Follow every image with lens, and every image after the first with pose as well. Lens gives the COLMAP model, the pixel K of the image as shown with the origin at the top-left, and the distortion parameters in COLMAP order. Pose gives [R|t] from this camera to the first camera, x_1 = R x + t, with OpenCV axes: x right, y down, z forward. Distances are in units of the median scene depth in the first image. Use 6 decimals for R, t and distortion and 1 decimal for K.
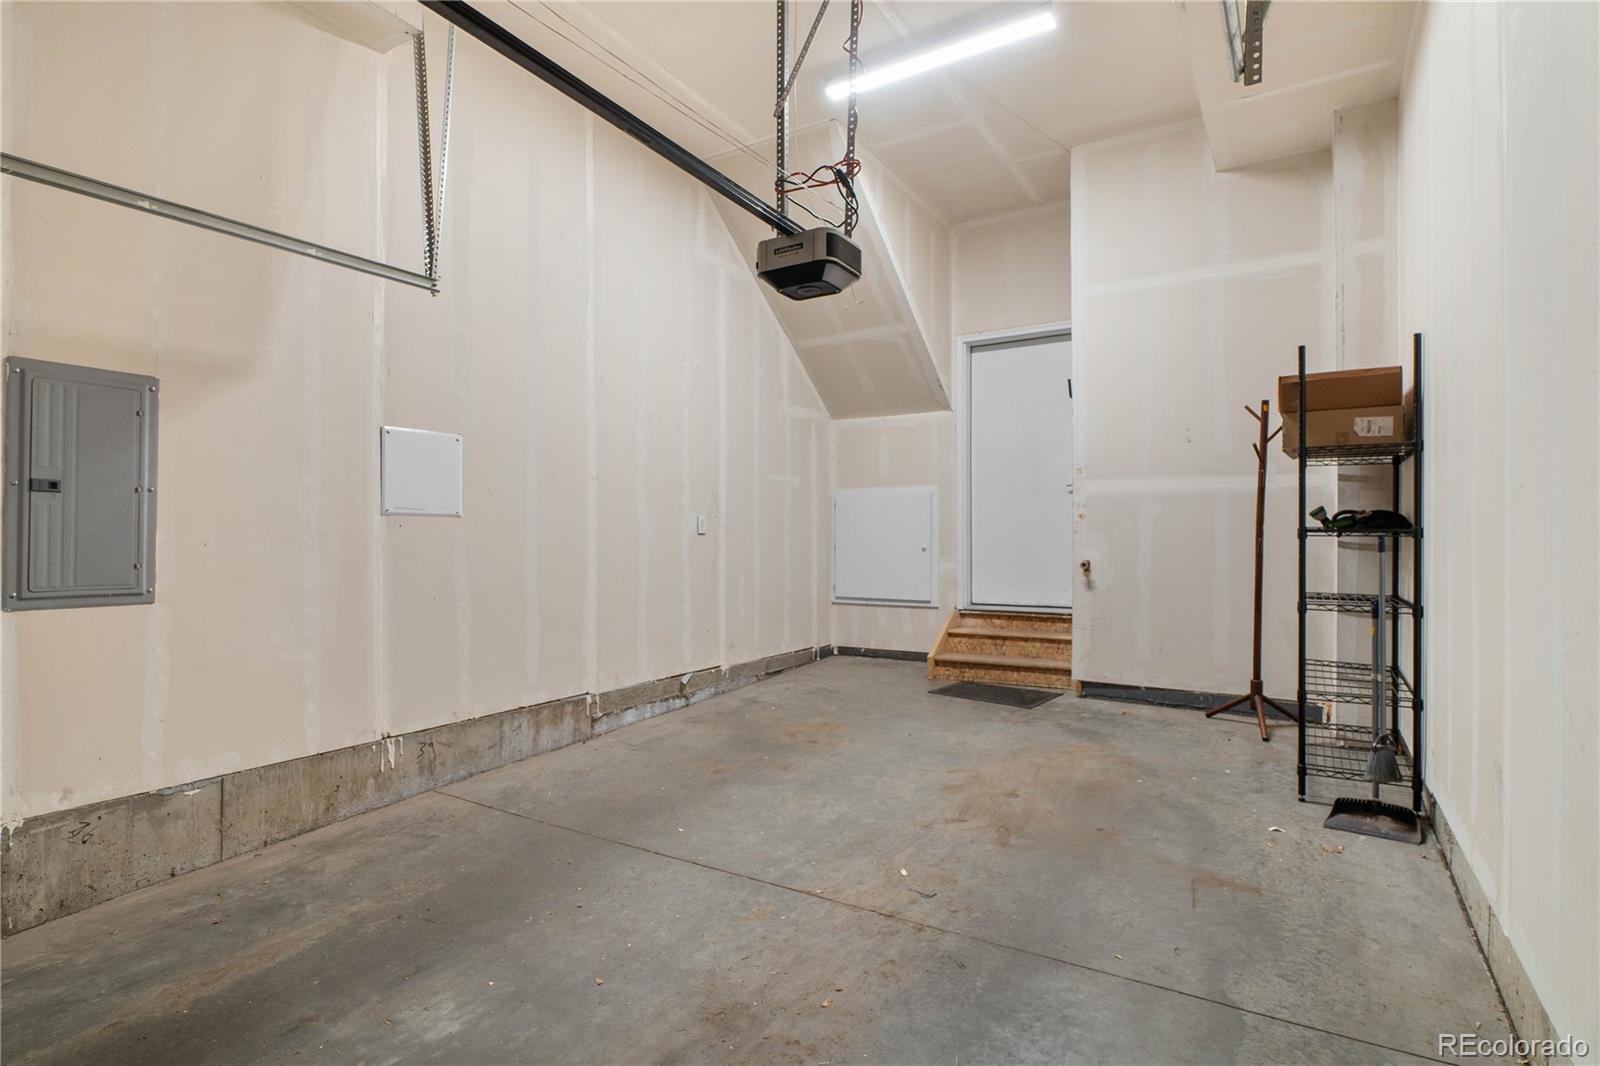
lens RADIAL K [[835.4, 0, 776.6], [0, 835.4, 510.8], [0, 0, 1]] dist [-0.003615, 0.000623]
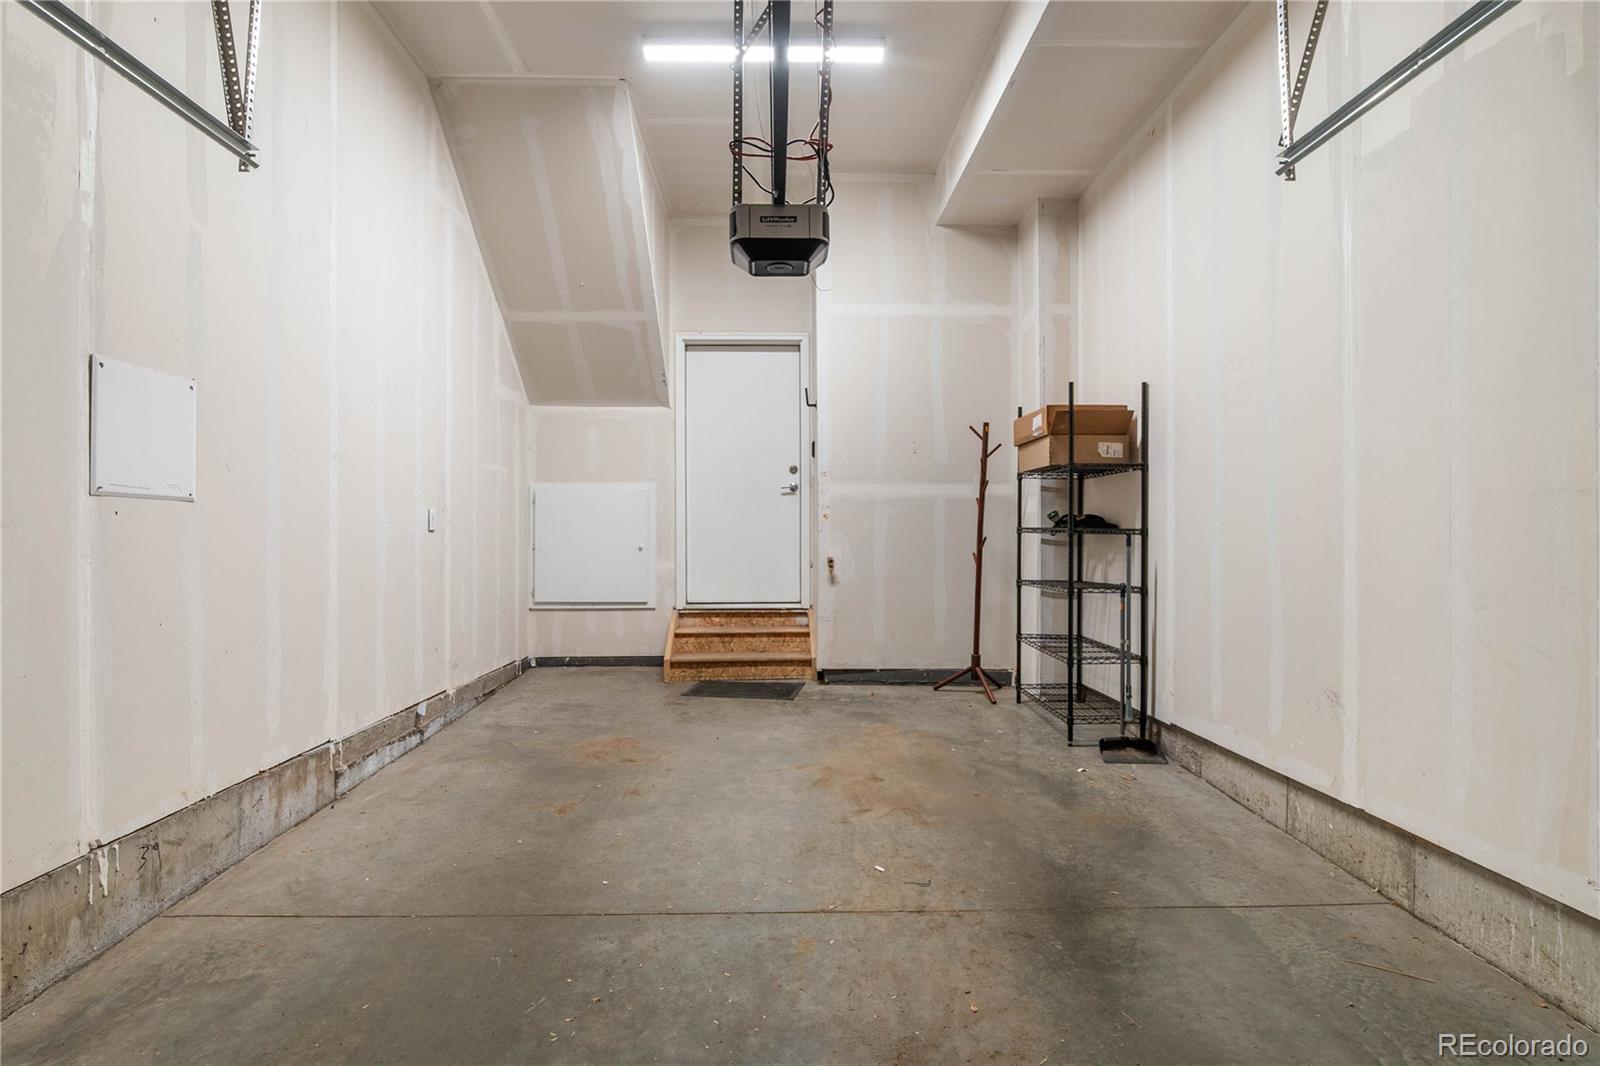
lens RADIAL K [[838.0, 0, 801.6], [0, 838.0, 508.6], [0, 0, 1]] dist [-0.002199, 0.001520]
pose [[0.825799, 0.021315, 0.563562, -0.367629], [-0.018277, 0.999772, -0.011032, 0.012165], [-0.563668, -0.001190, 0.826000, 0.168399]]
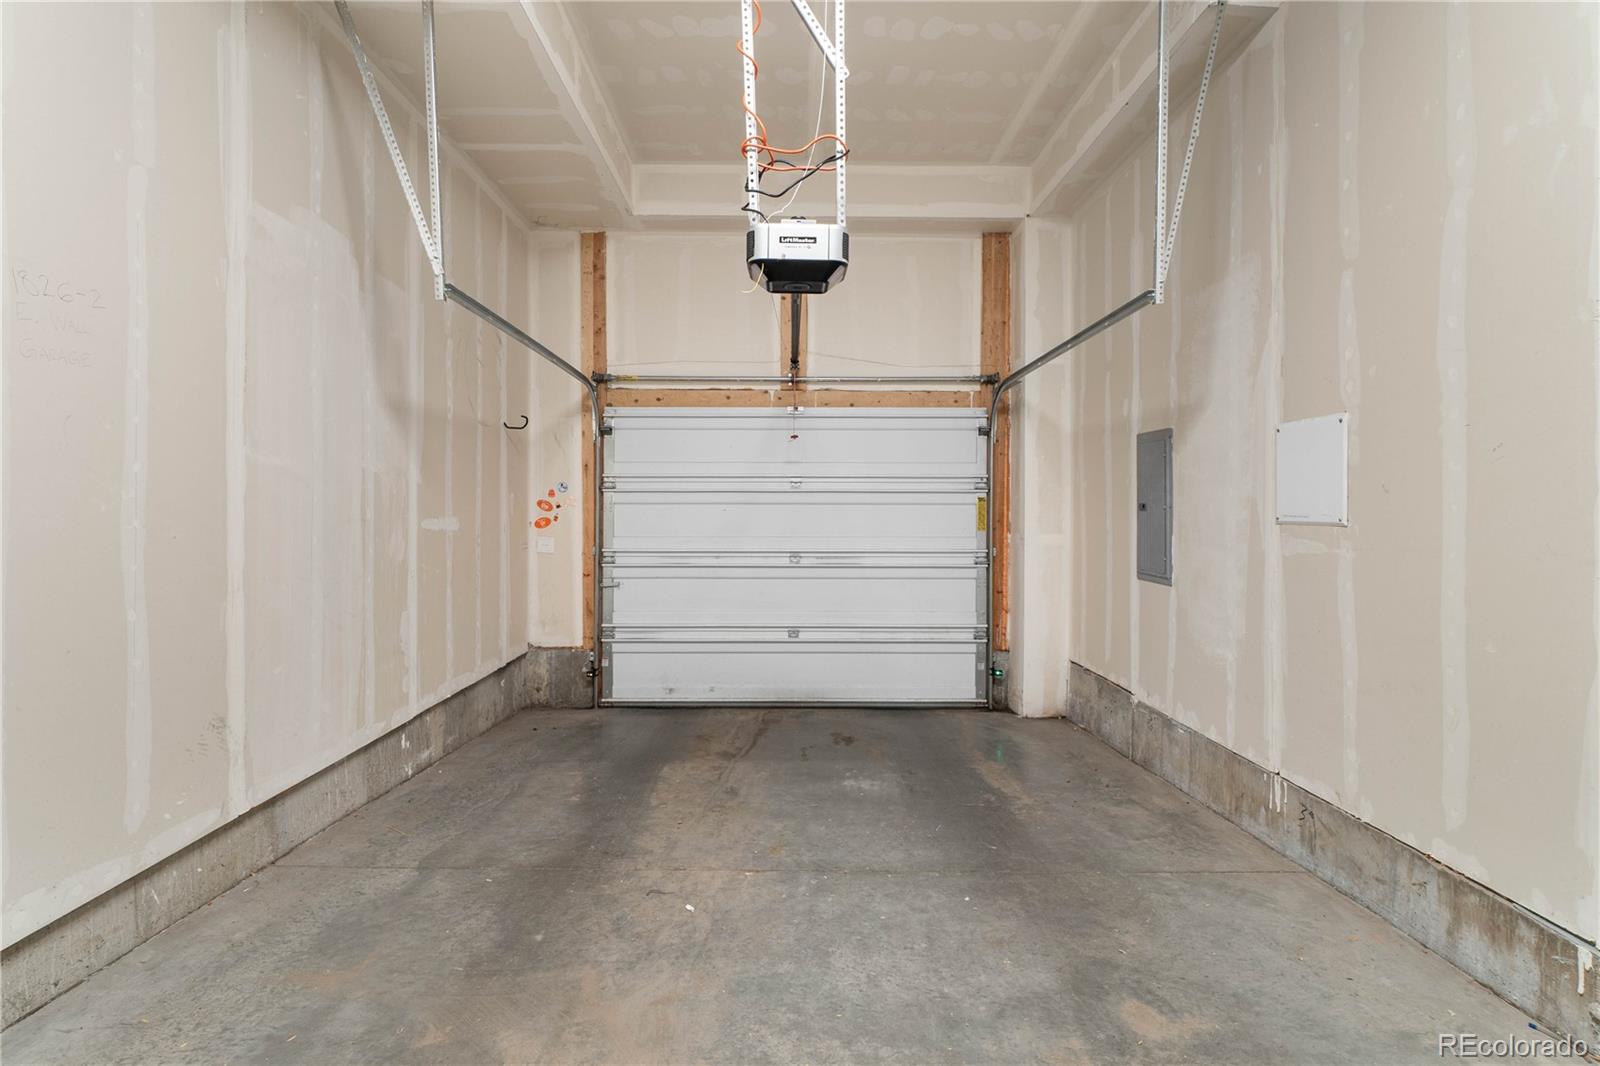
lens RADIAL K [[782.7, 0, 792.1], [0, 782.7, 491.9], [0, 0, 1]] dist [-0.000148, 0.000657]
pose [[-0.840889, -0.014715, -0.541007, 0.401402], [0.013038, 0.998789, -0.047431, 0.003443], [0.541050, -0.046938, -0.839680, 1.356742]]
